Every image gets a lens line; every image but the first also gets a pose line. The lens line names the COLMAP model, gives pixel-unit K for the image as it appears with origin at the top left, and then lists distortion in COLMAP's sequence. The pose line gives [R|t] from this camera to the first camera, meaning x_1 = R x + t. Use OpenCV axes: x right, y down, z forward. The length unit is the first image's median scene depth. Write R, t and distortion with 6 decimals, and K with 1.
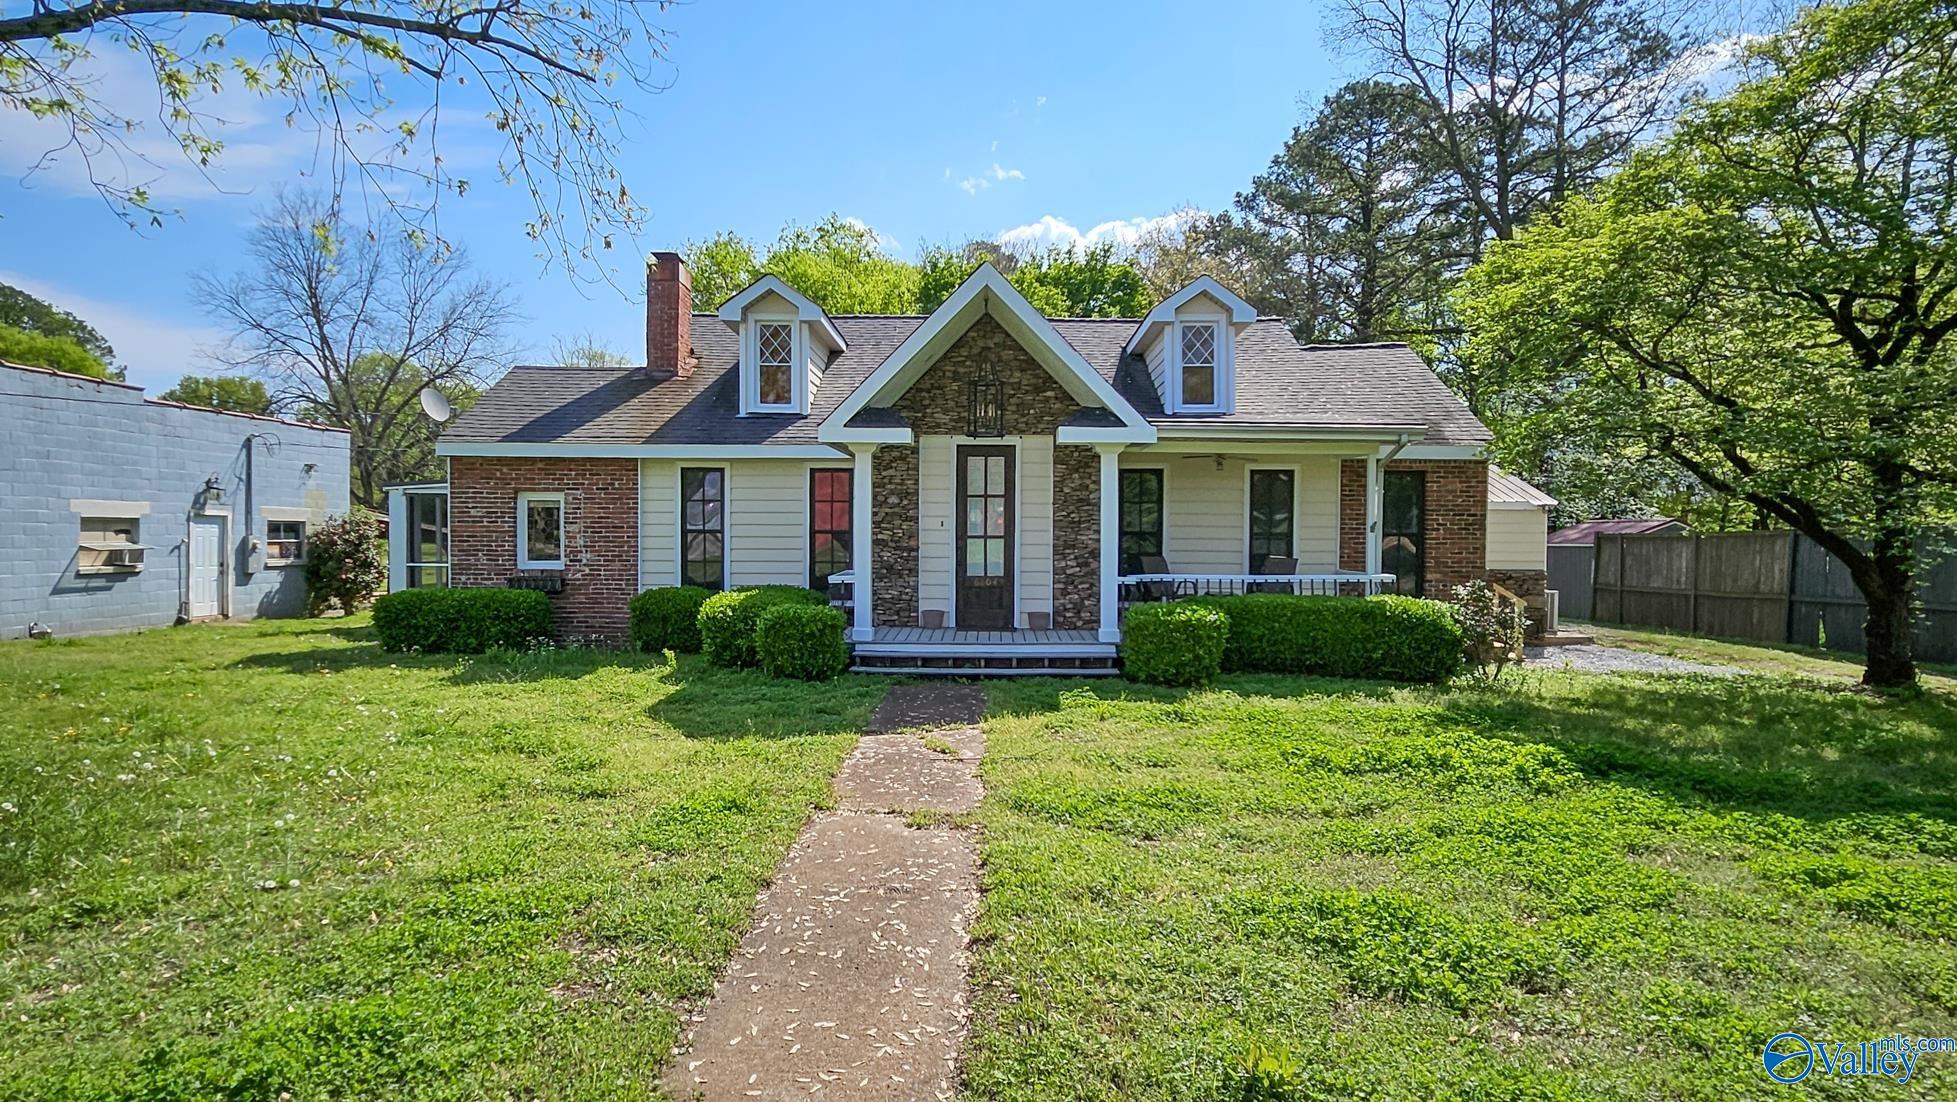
lens RADIAL K [[1020.8, 0, 980.2], [0, 1020.8, 550.9], [0, 0, 1]] dist [0.001590, 0.000138]
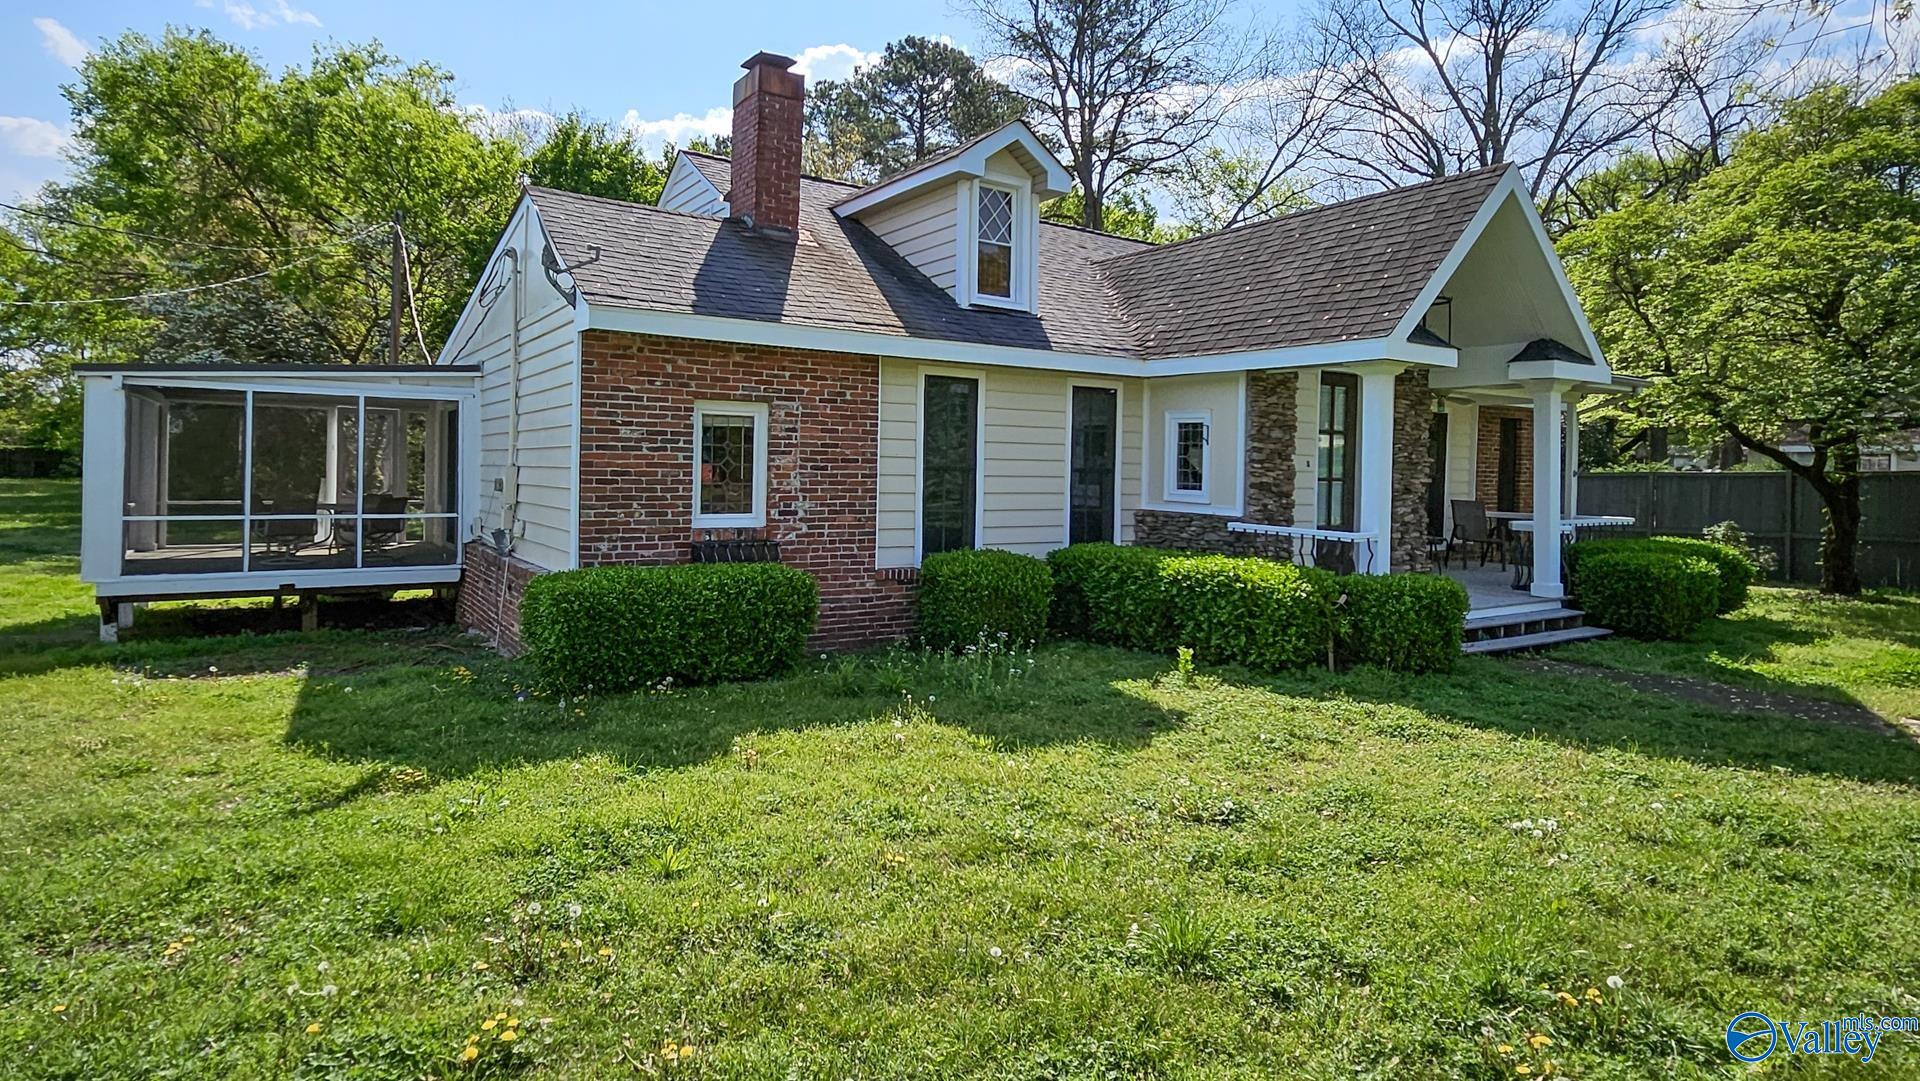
lens RADIAL K [[1018.4, 0, 958.4], [0, 1018.4, 462.4], [0, 0, 1]] dist [0.001091, 0.000068]
pose [[0.844284, 0.011204, 0.535779, -0.642366], [-0.002072, 0.999842, -0.017643, -0.010688], [-0.535892, 0.013785, 0.844174, 0.413652]]
